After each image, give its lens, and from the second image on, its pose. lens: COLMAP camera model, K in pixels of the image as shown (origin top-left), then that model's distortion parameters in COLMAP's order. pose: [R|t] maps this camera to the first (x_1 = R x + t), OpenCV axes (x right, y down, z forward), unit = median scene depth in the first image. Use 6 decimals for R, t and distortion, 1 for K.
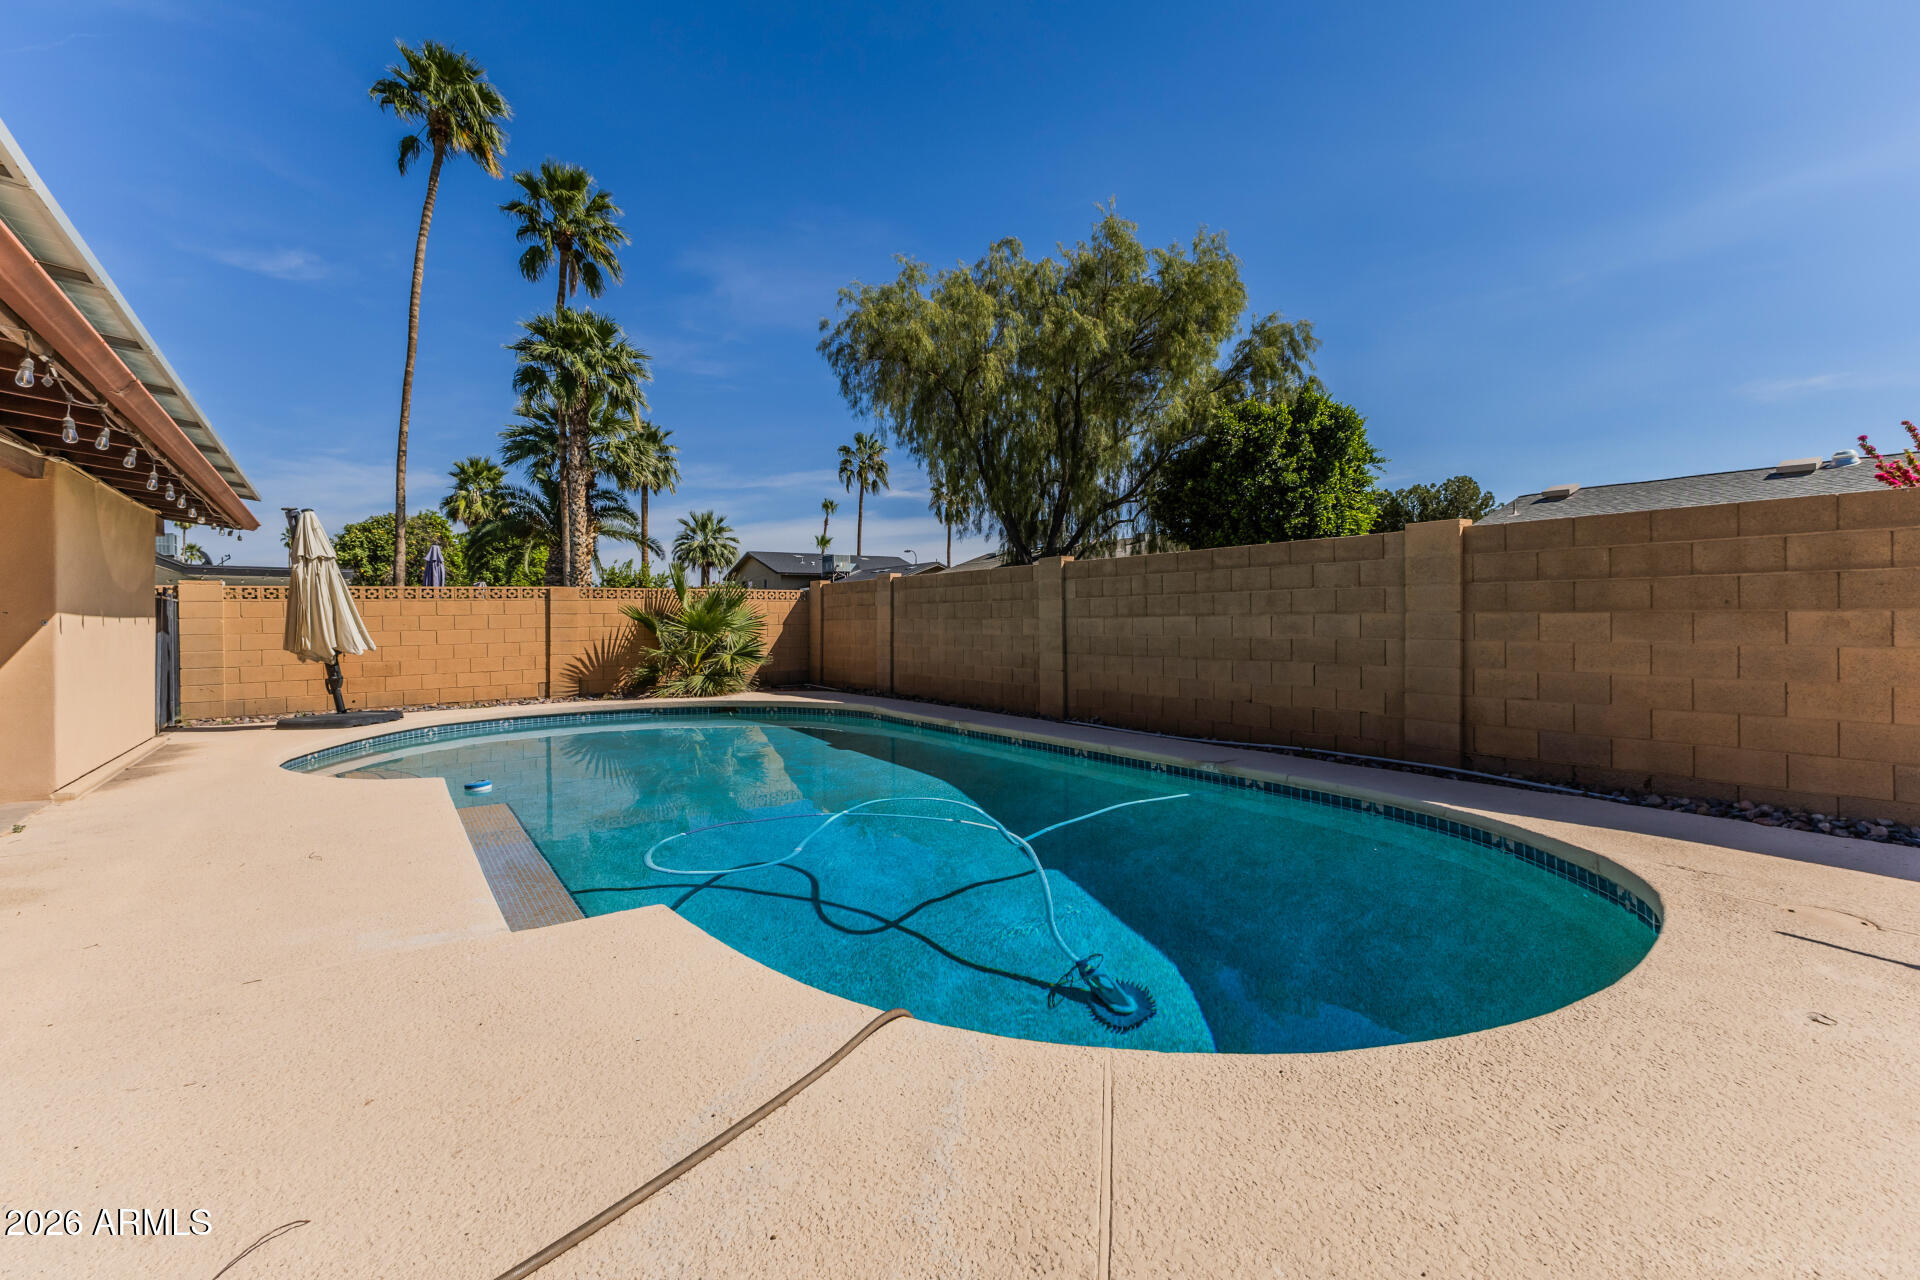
lens RADIAL K [[834.4, 0, 964.5], [0, 834.4, 622.6], [0, 0, 1]] dist [0.005229, 0.000936]
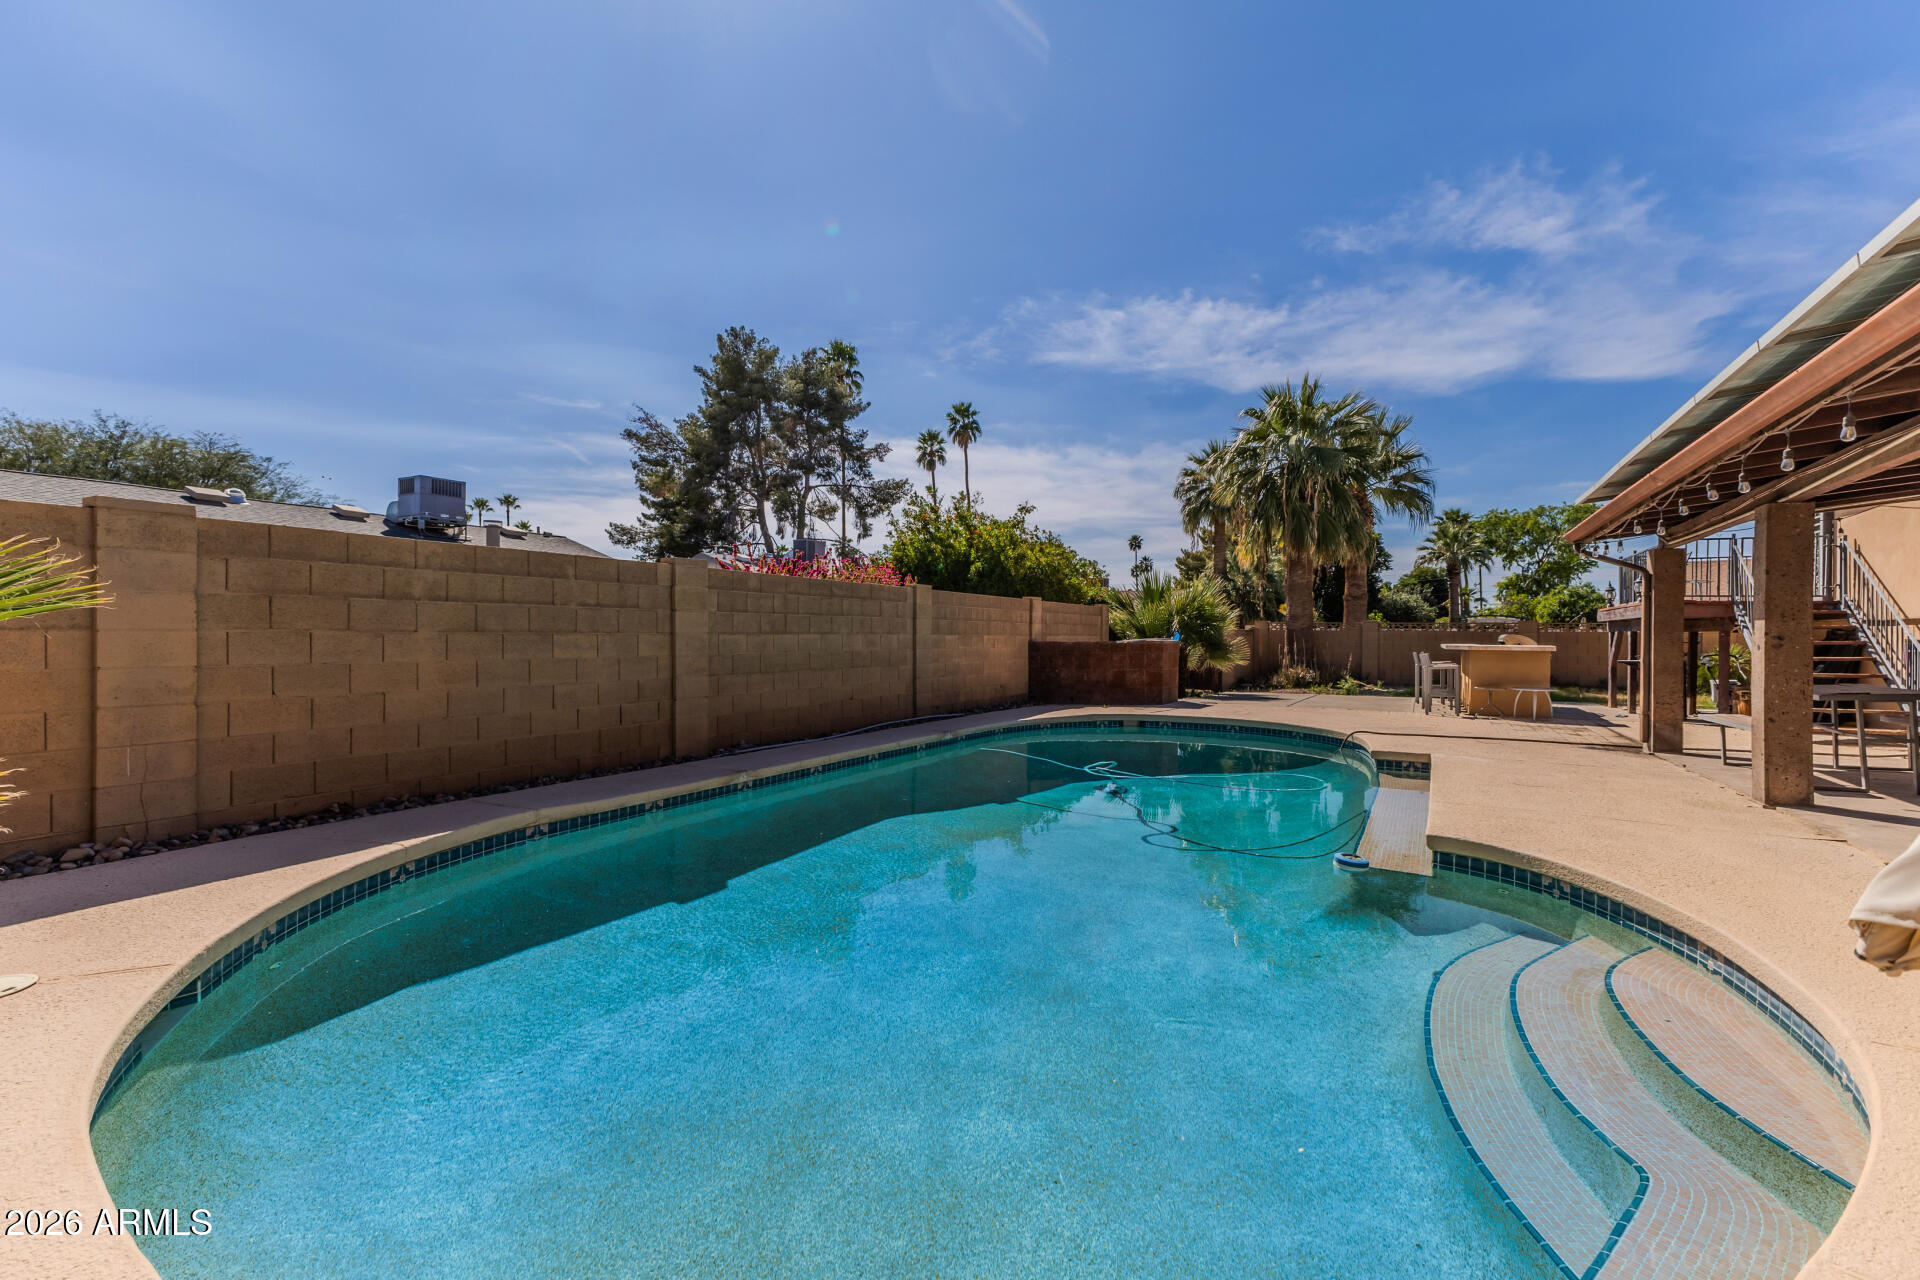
lens RADIAL K [[834.4, 0, 973.8], [0, 834.4, 640.4], [0, 0, 1]] dist [0.005229, 0.000936]
pose [[-0.435031, 0.001206, 0.900414, -0.520308], [0.002470, 0.999997, -0.000146, 0.001138], [-0.900412, 0.002161, -0.435033, 0.775623]]
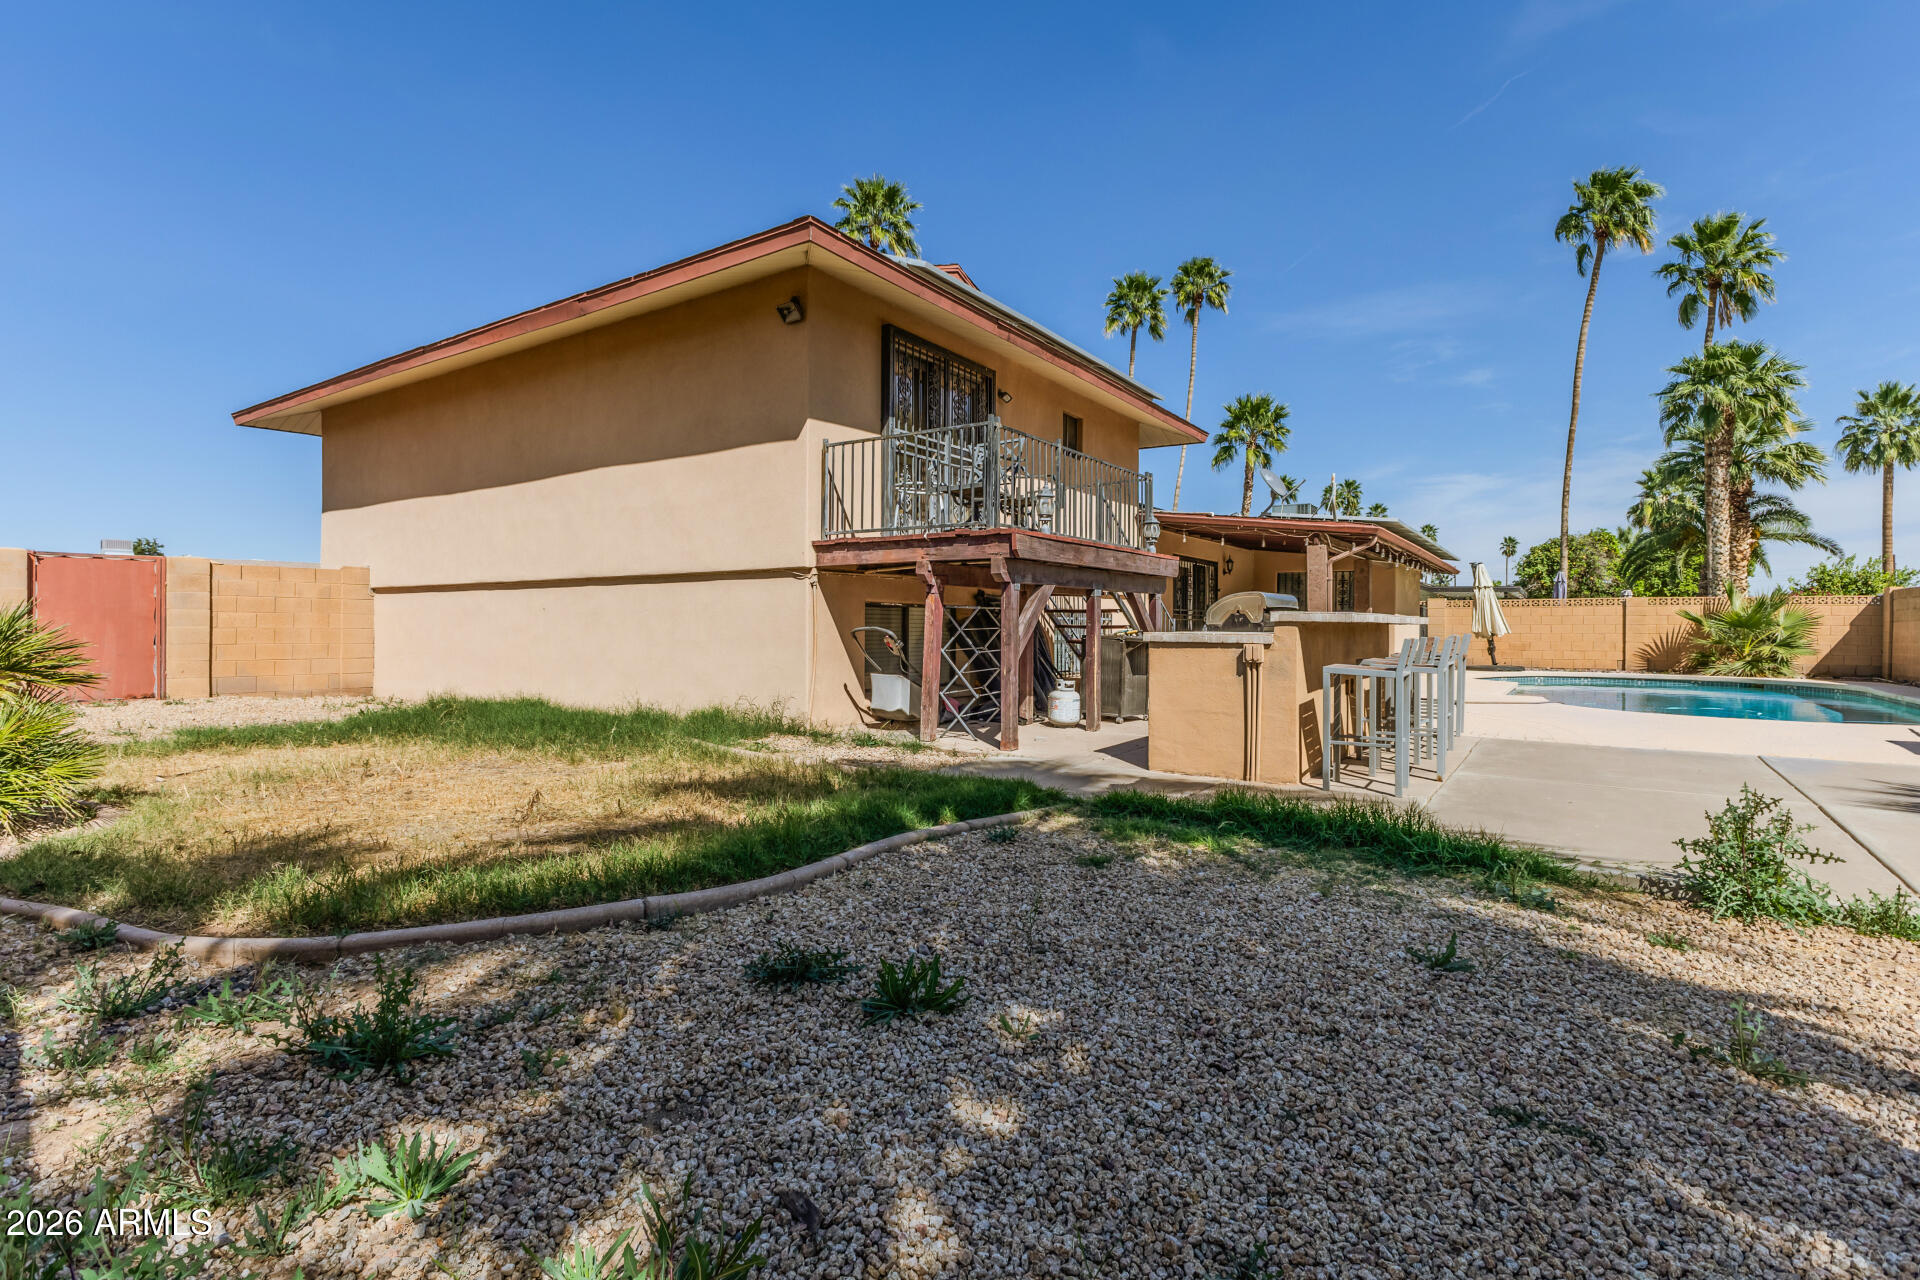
lens RADIAL K [[904.6, 0, 963.0], [0, 904.6, 628.1], [0, 0, 1]] dist [-0.001731, -0.000119]
pose [[0.340438, 0.015526, -0.940139, 0.573386], [-0.014581, 0.999831, 0.011232, 0.011648], [0.940154, 0.009885, 0.340606, -0.621753]]
